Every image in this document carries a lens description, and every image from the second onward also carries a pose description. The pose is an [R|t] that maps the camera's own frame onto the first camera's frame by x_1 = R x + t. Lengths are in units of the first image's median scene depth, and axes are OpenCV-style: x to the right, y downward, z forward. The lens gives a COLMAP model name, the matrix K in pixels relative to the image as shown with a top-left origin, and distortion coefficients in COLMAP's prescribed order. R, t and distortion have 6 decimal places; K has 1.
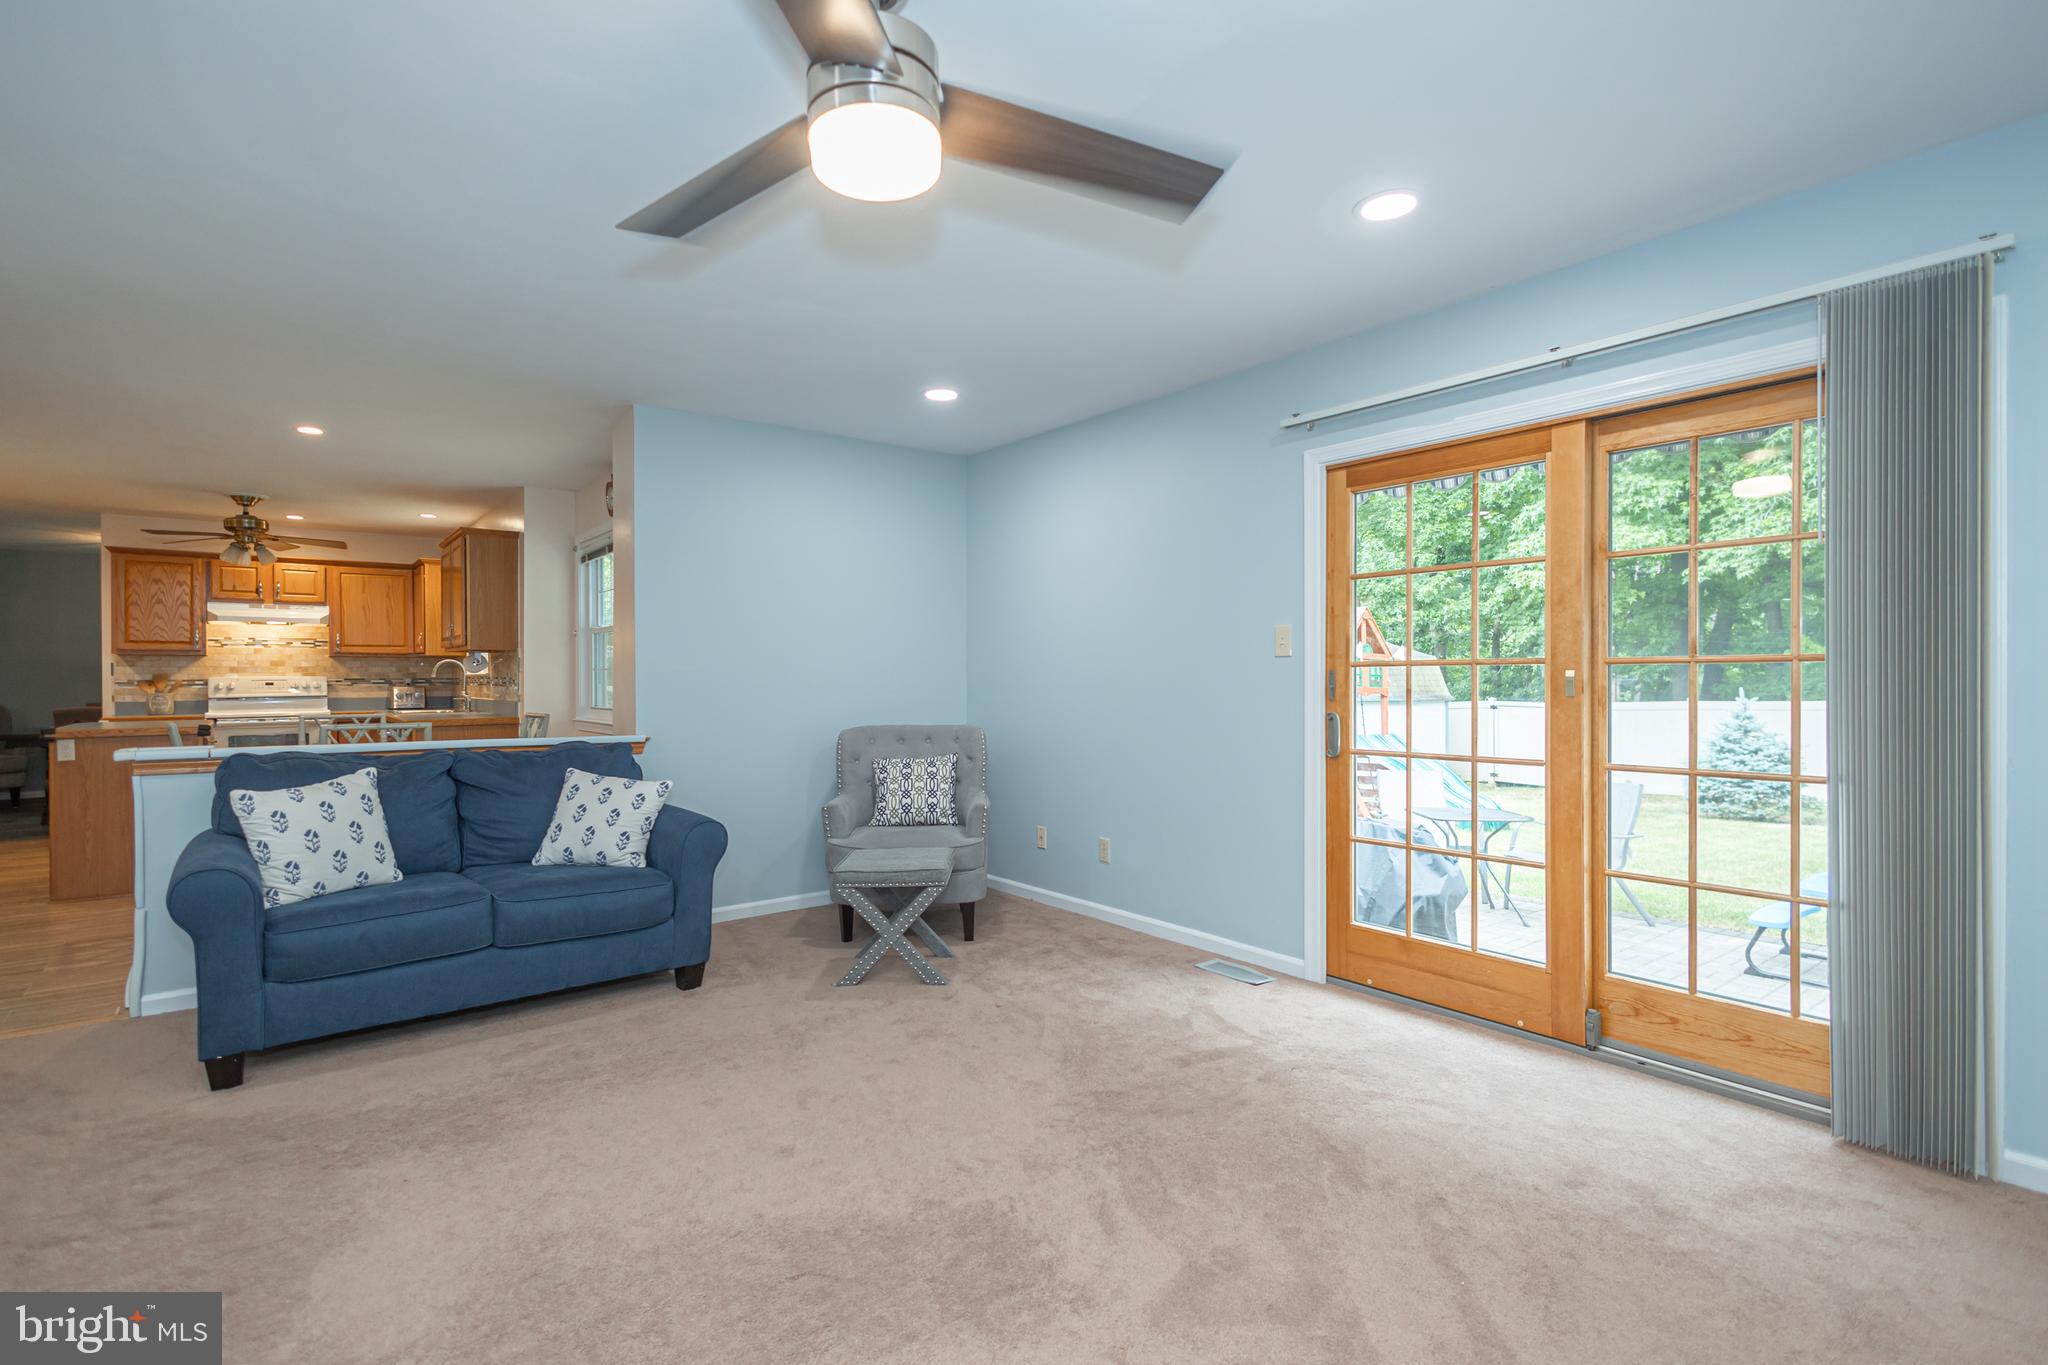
lens RADIAL K [[953.0, 0, 1001.9], [0, 953.0, 683.1], [0, 0, 1]] dist [0.005856, -0.000894]
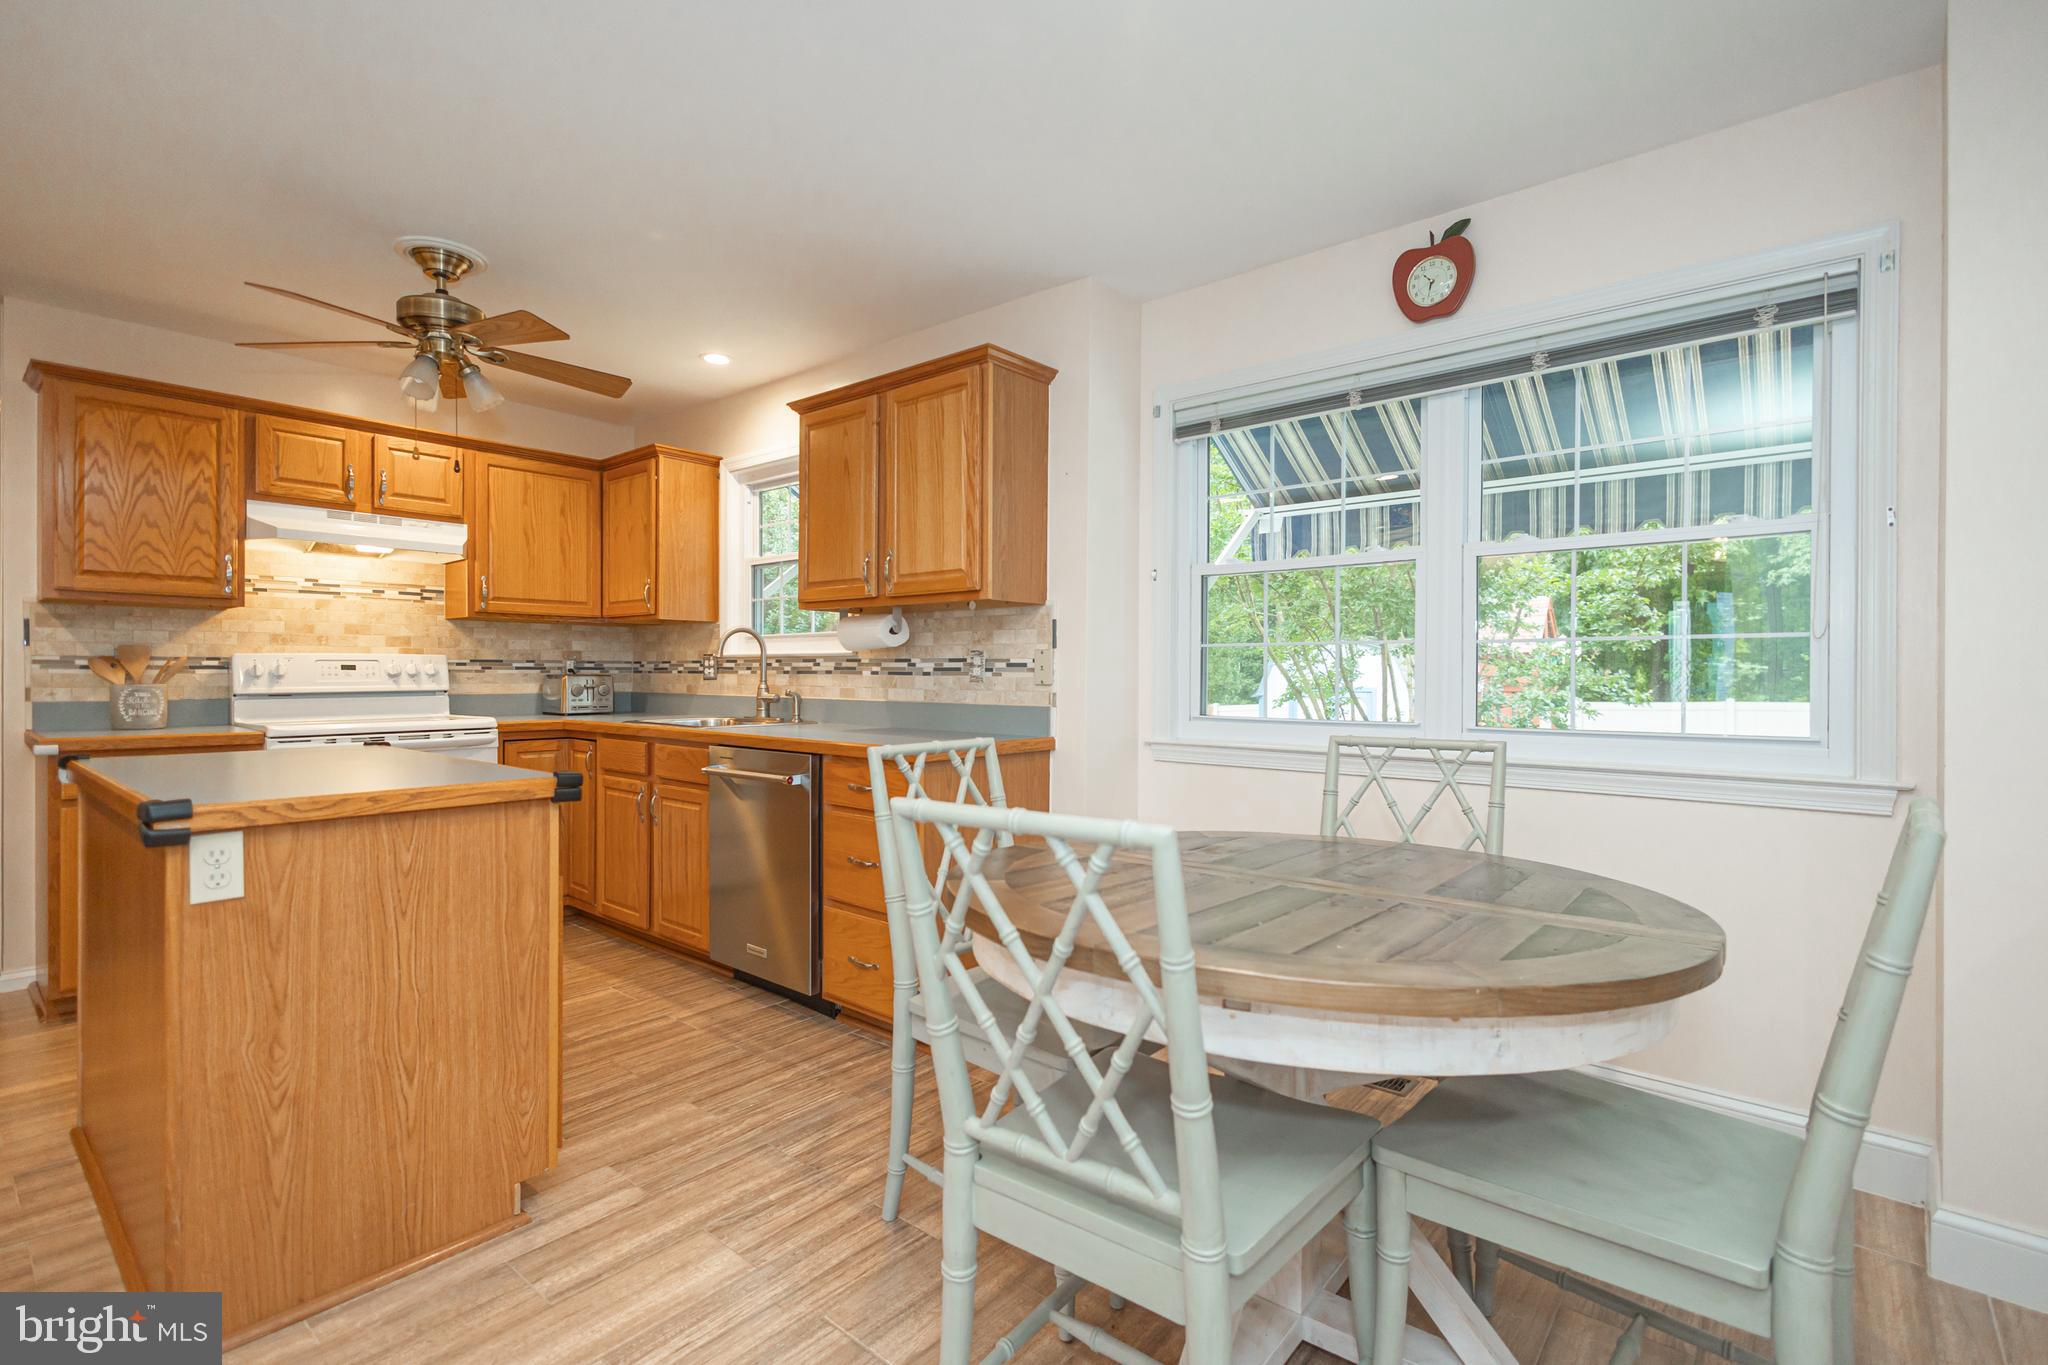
lens RADIAL K [[950.6, 0, 1004.7], [0, 950.6, 675.4], [0, 0, 1]] dist [0.011368, -0.005069]
pose [[0.982513, 0.009276, 0.185965, -1.002818], [-0.008360, 0.999949, -0.005706, 0.009817], [-0.186009, 0.004051, 0.982540, 0.826212]]
